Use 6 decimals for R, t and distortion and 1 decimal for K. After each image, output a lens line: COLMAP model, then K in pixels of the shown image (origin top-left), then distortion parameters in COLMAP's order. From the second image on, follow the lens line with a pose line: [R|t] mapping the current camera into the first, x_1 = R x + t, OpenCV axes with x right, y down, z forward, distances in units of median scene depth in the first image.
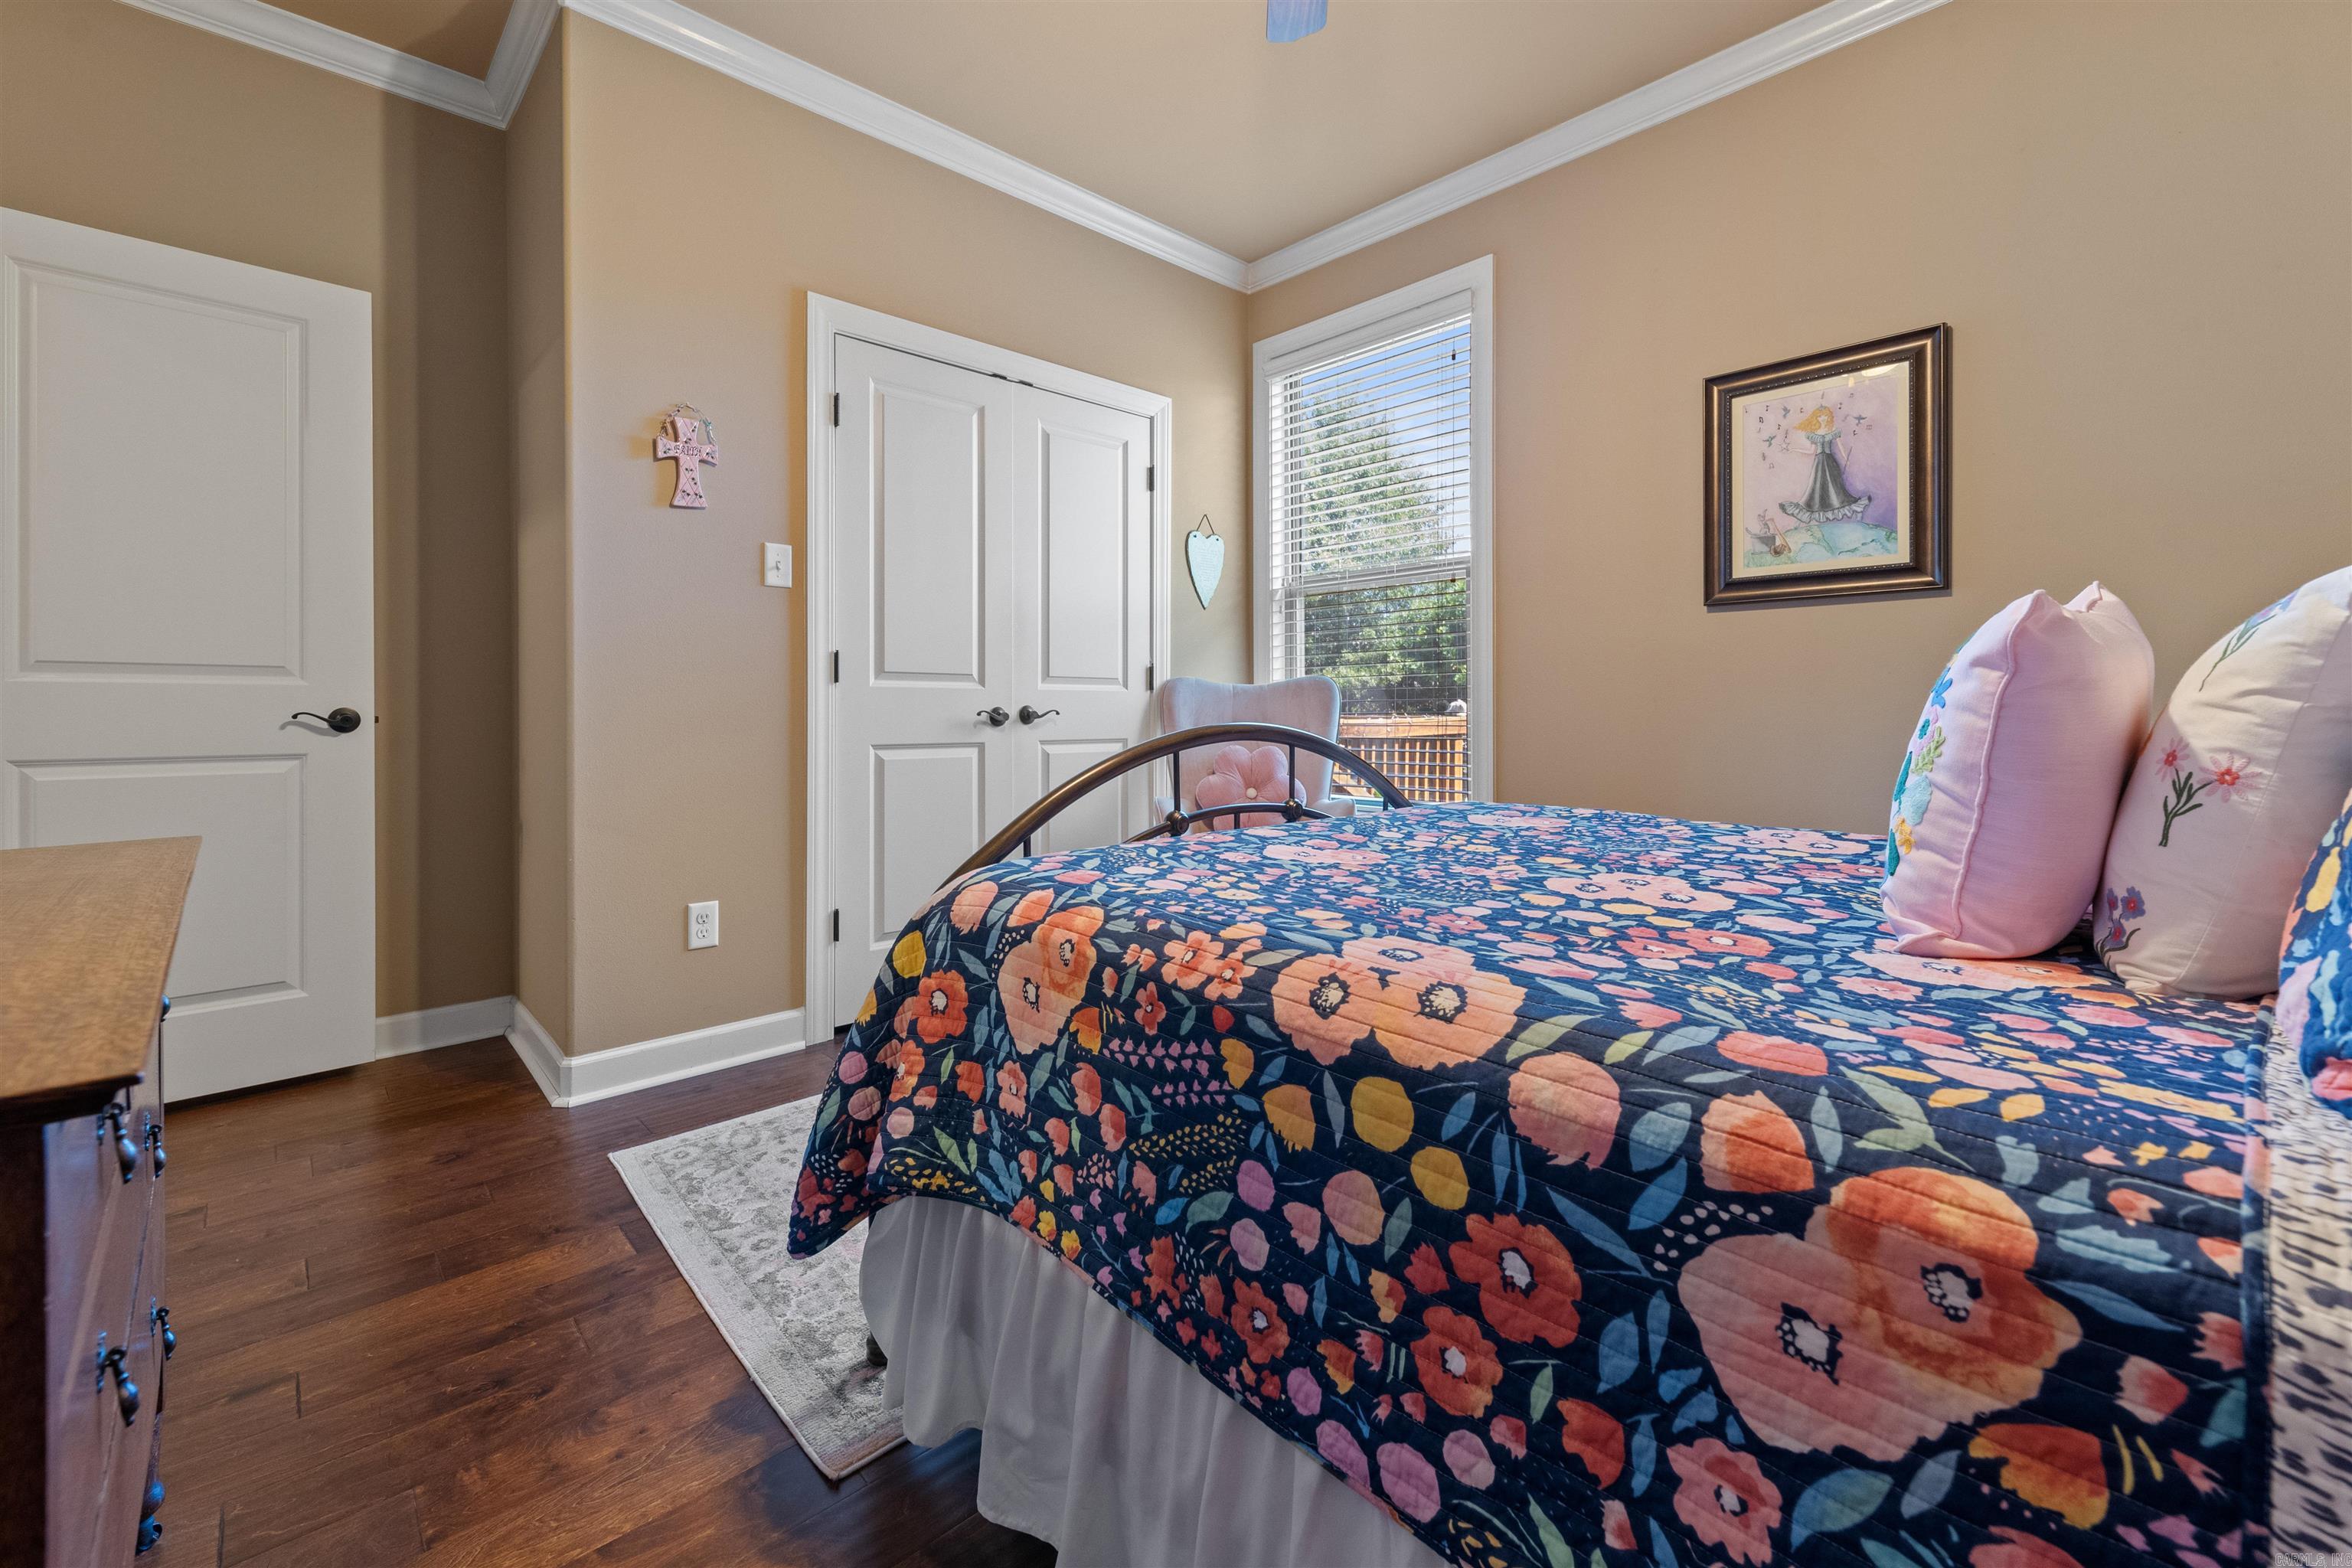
lens RADIAL K [[974.4, 0, 1177.1], [0, 974.4, 712.7], [0, 0, 1]] dist [0.000943, -0.000714]
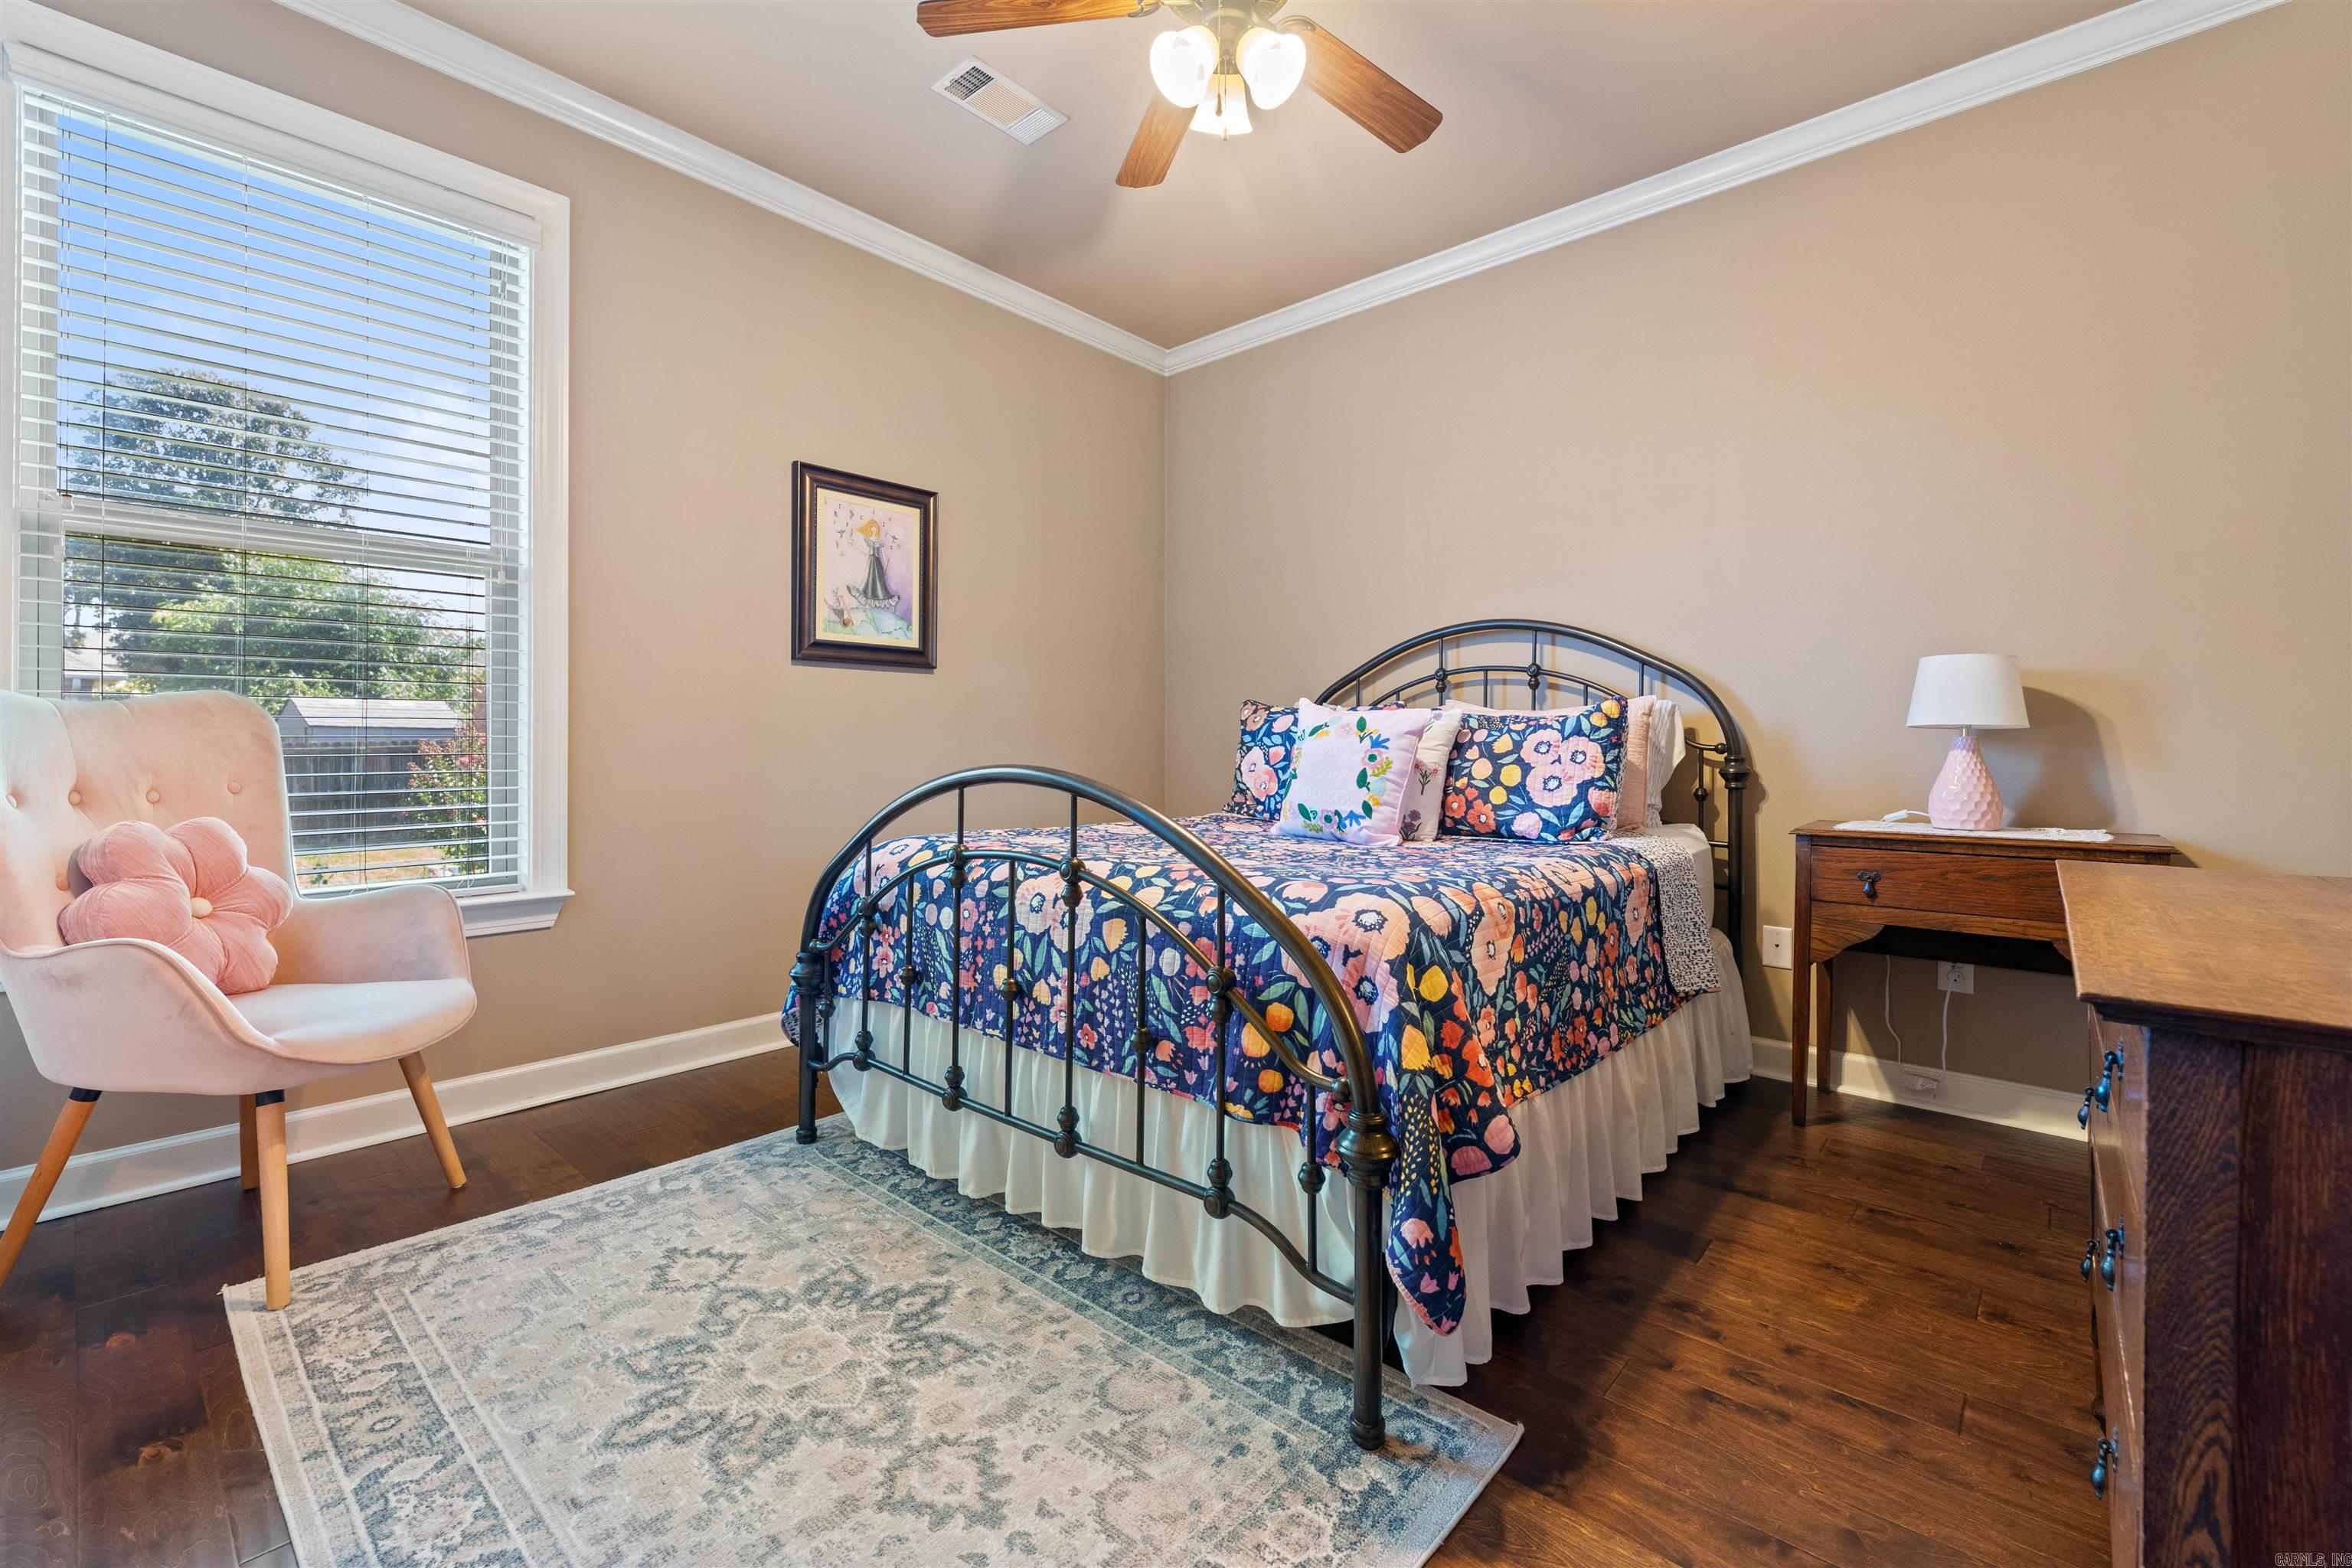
lens RADIAL K [[962.1, 0, 1176.7], [0, 962.1, 751.9], [0, 0, 1]] dist [0.003845, -0.000331]
pose [[-0.083564, -0.005532, 0.996487, -0.665649], [0.002251, 0.999981, 0.005740, -0.006466], [-0.996500, 0.002722, -0.083549, 0.691807]]
